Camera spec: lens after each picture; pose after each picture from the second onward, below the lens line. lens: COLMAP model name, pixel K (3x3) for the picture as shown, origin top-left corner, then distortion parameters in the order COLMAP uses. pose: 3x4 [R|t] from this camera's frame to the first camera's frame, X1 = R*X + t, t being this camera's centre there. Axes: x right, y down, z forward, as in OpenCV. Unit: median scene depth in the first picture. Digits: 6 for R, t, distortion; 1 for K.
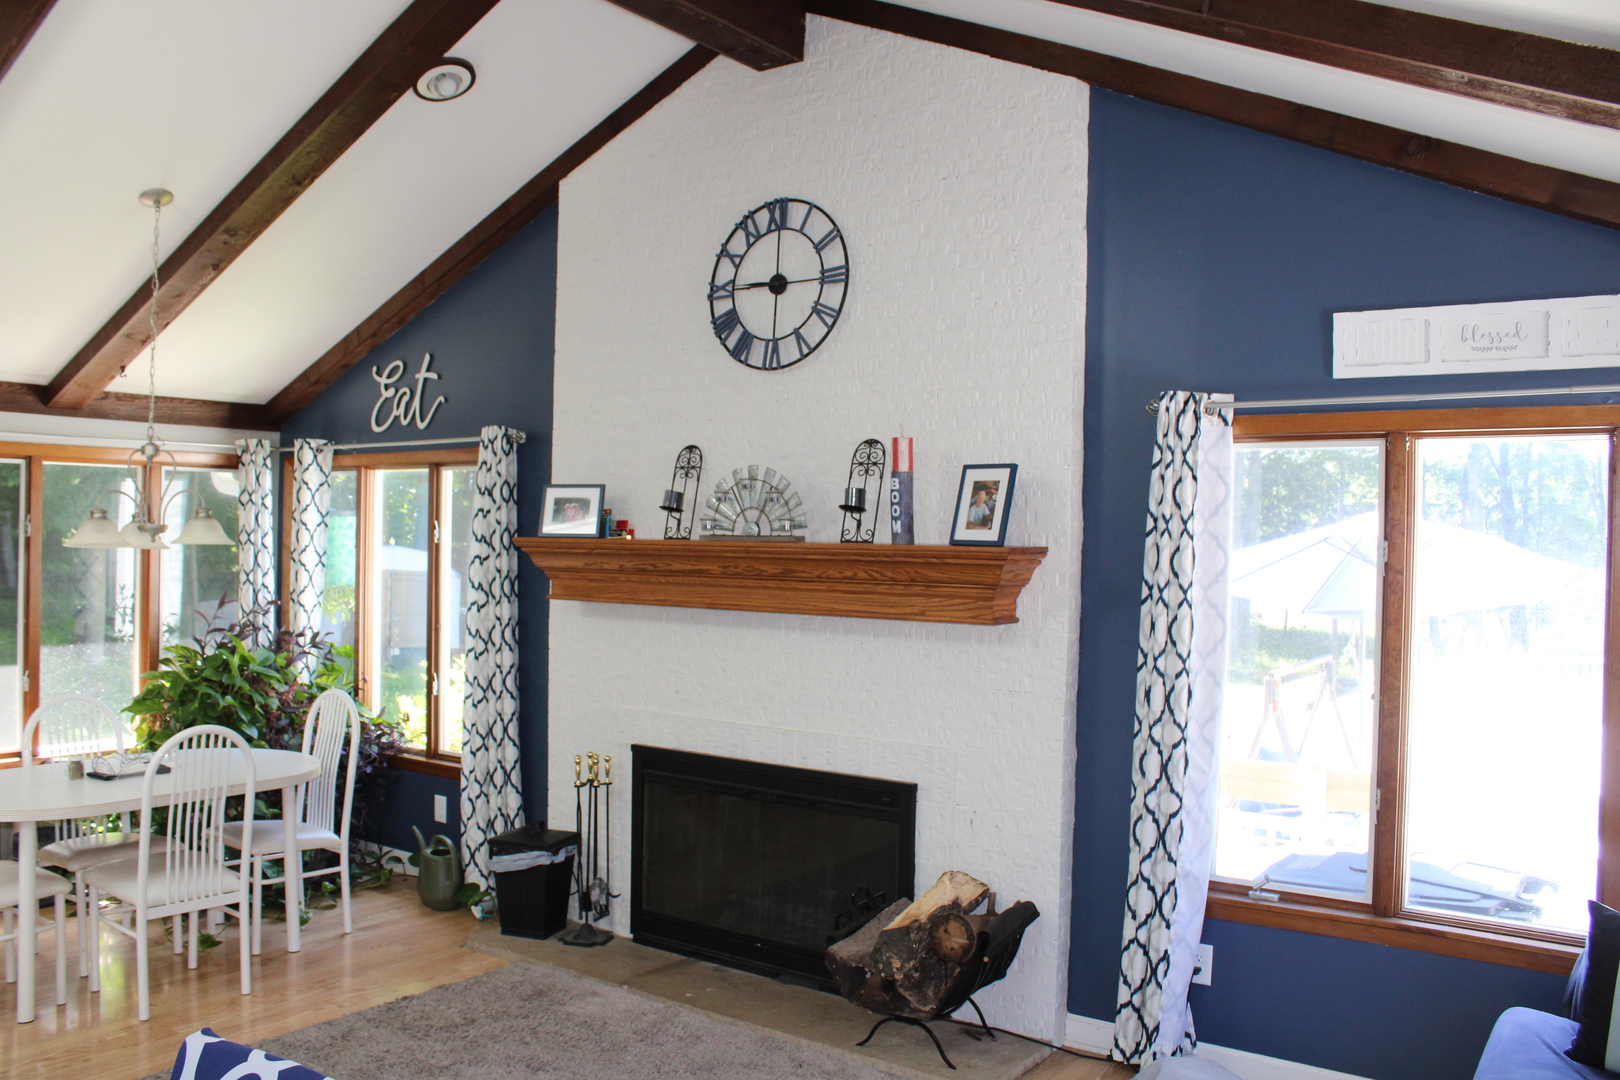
lens RADIAL K [[1352.5, 0, 805.9], [0, 1352.5, 545.2], [0, 0, 1]] dist [-0.132602, 0.088450]
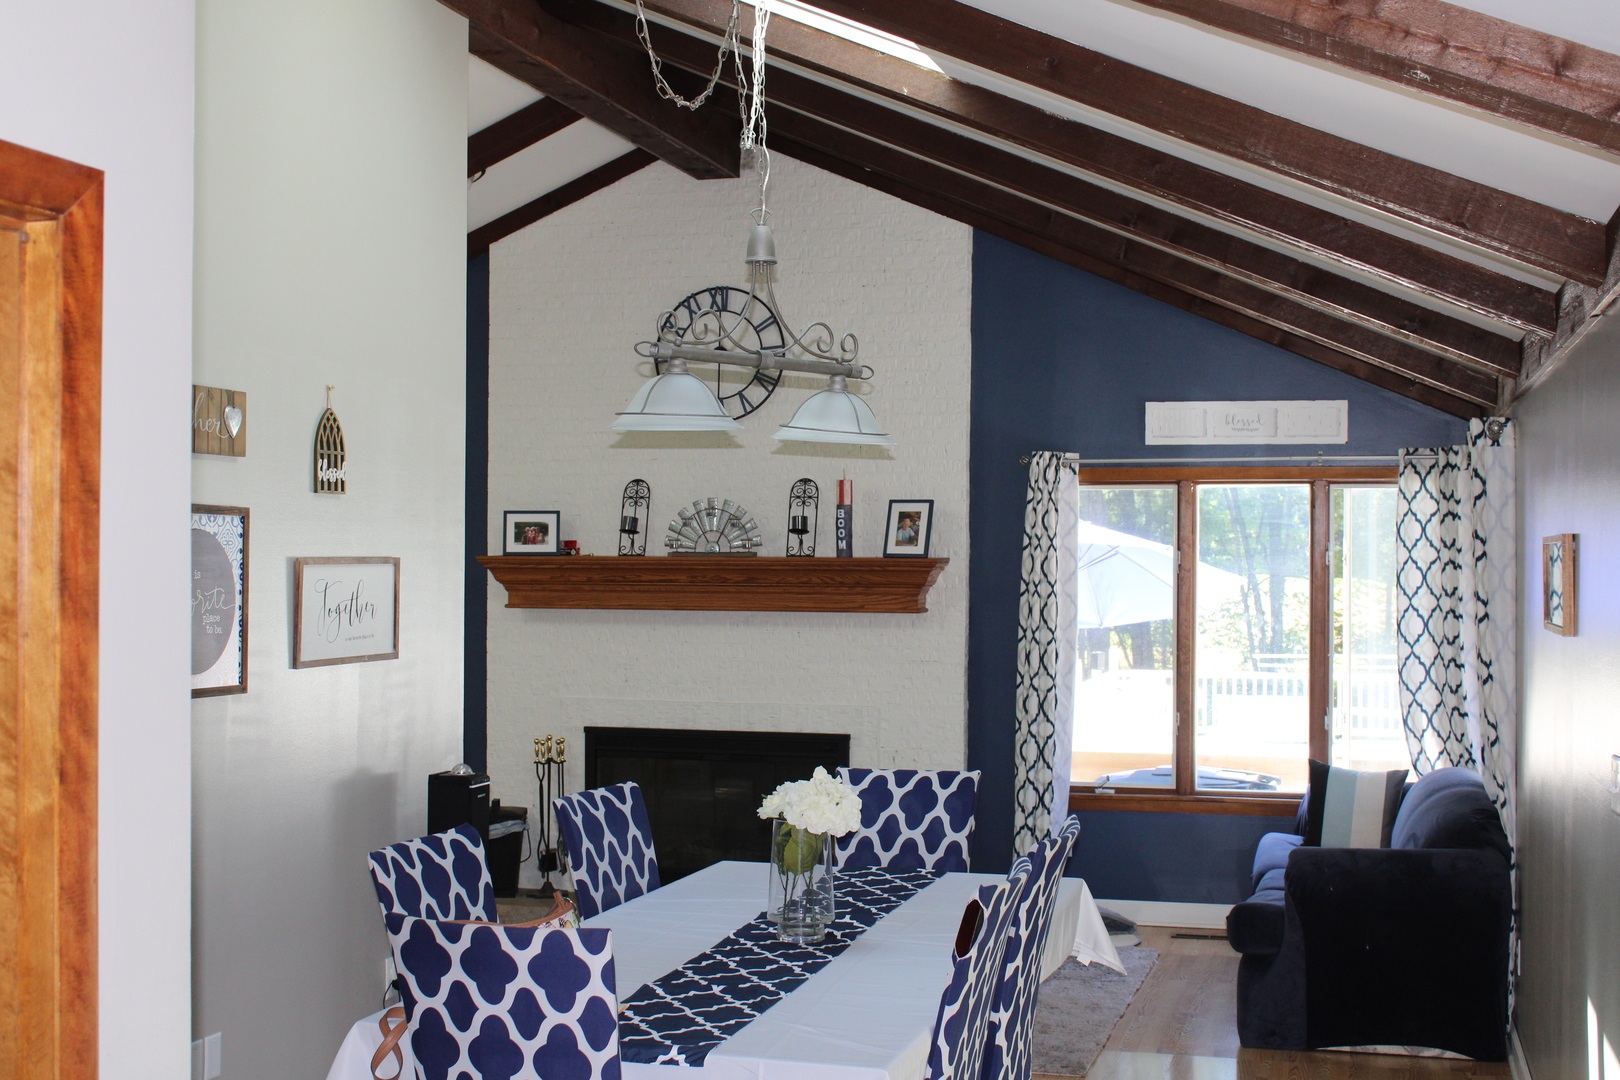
lens RADIAL K [[2093.6, 0, 810.0], [0, 2093.6, 535.1], [0, 0, 1]] dist [0.003891, 0.000000]
pose [[0.934091, -0.011303, 0.356856, -0.737589], [0.013981, 0.999890, -0.004925, -0.013629], [-0.356761, 0.009590, 0.934147, -0.997329]]
